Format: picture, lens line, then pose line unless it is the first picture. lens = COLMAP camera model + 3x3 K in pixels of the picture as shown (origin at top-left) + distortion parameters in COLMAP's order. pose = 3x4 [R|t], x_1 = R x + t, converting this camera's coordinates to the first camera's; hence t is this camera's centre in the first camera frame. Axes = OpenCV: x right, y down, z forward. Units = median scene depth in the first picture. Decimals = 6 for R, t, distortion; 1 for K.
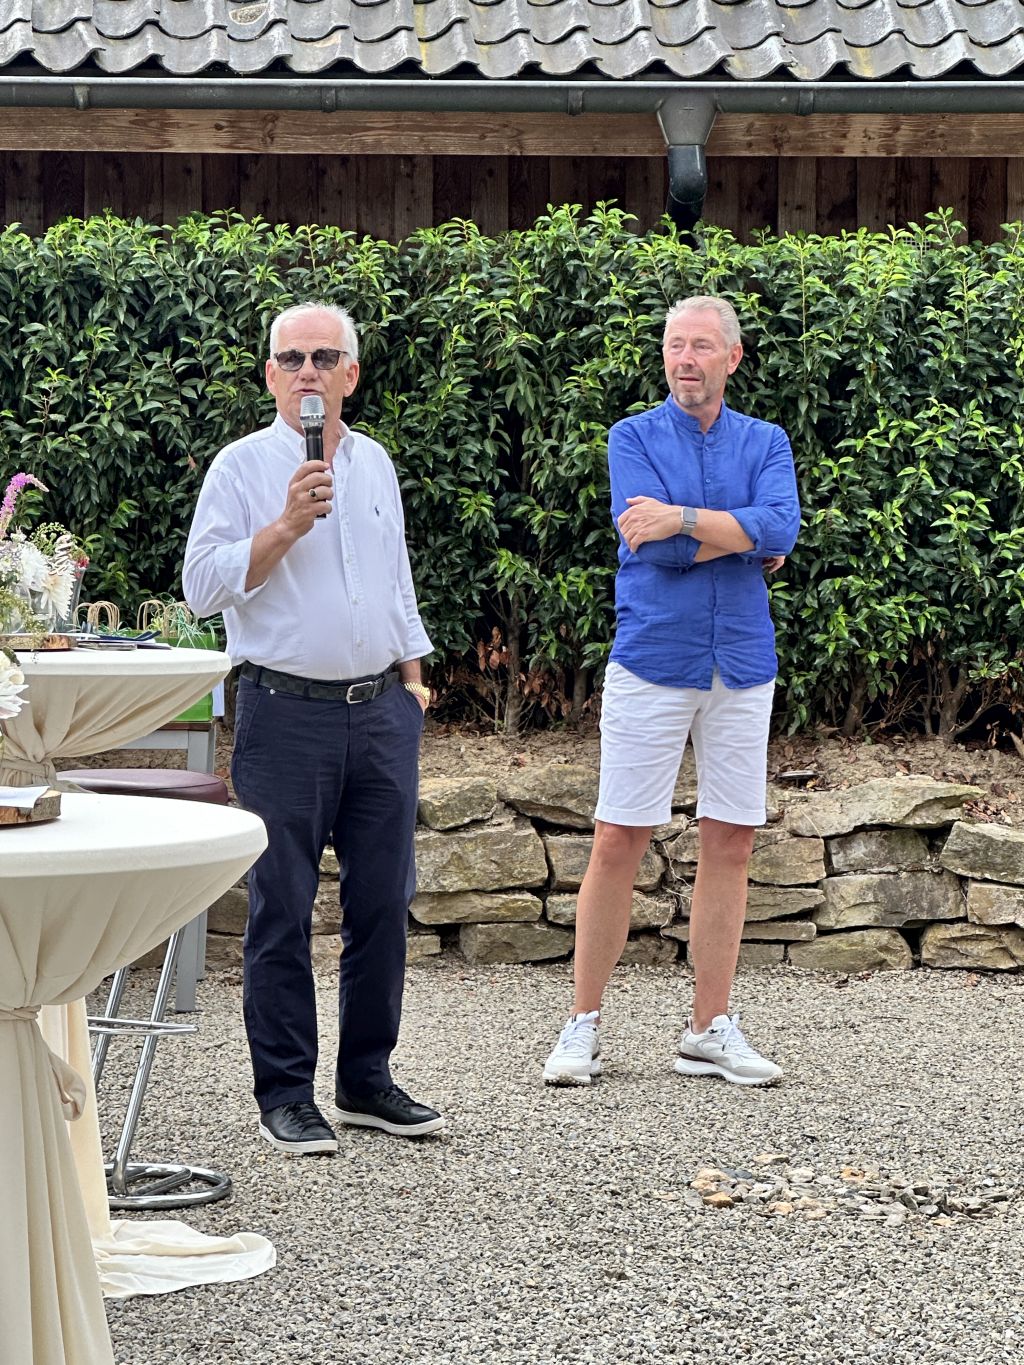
lens RADIAL K [[4254.9, 0, 512.0], [0, 4254.9, 682.6], [0, 0, 1]] dist [-0.076525, 0.000000]
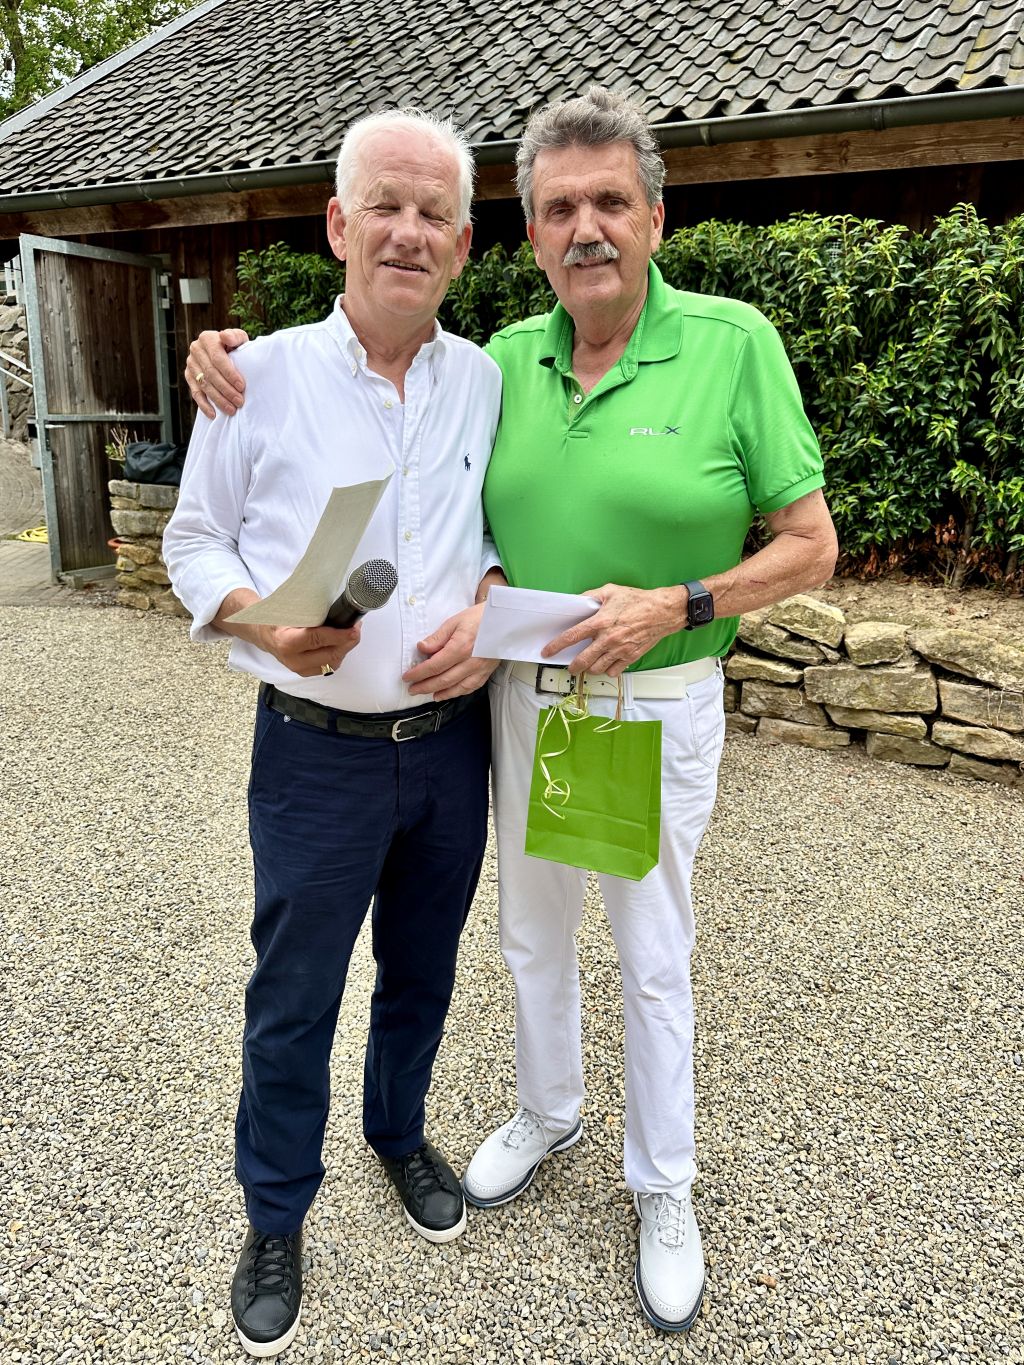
lens RADIAL K [[980.7, 0, 508.4], [0, 980.7, 676.9], [0, 0, 1]] dist [0.013813, -0.014412]
pose [[0.836793, 0.176802, -0.518188, 0.053681], [-0.056352, 0.969213, 0.239688, -0.031699], [0.544612, -0.171368, 0.820994, 0.644988]]
